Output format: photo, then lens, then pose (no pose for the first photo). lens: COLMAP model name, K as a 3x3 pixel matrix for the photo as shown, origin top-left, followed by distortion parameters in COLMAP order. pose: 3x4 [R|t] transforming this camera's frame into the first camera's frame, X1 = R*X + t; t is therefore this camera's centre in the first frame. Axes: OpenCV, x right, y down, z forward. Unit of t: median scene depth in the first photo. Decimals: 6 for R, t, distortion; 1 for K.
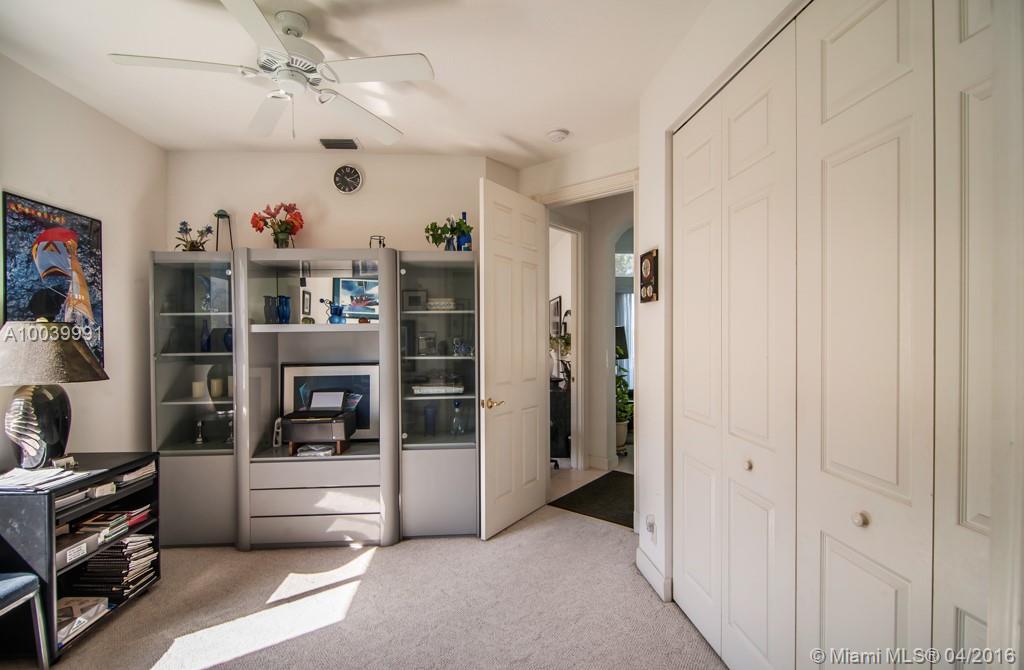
lens RADIAL K [[461.2, 0, 511.4], [0, 461.2, 336.4], [0, 0, 1]] dist [0.004163, 0.000086]
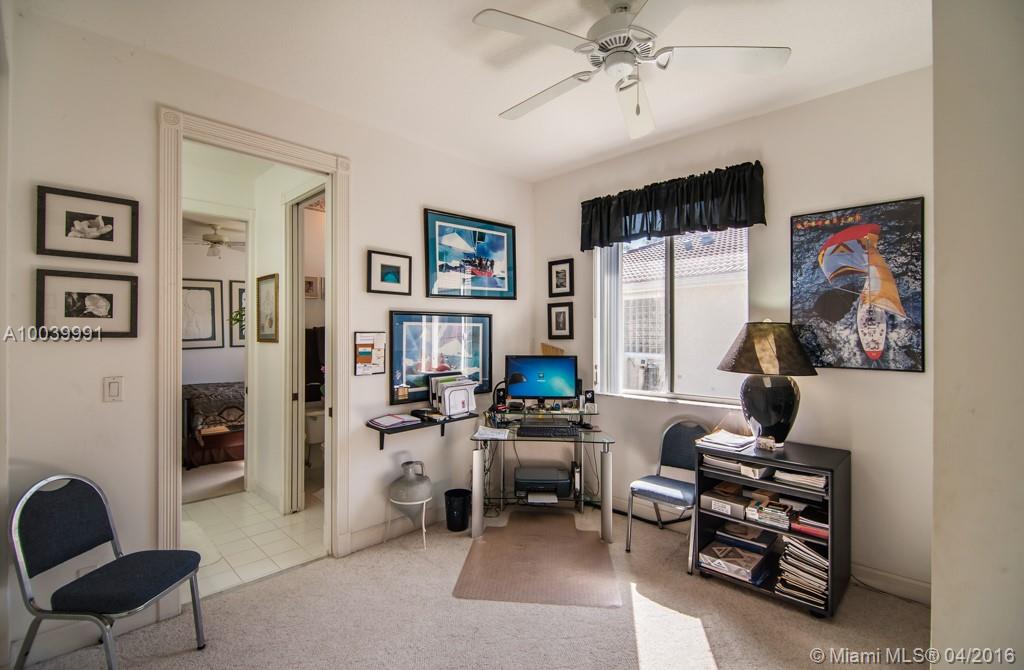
lens RADIAL K [[461.2, 0, 507.5], [0, 461.2, 334.9], [0, 0, 1]] dist [0.004163, 0.000086]
pose [[-0.731411, 0.005168, -0.681918, 0.277601], [-0.000693, 0.999965, 0.008322, -0.006460], [0.681937, 0.006560, -0.731381, 1.282085]]
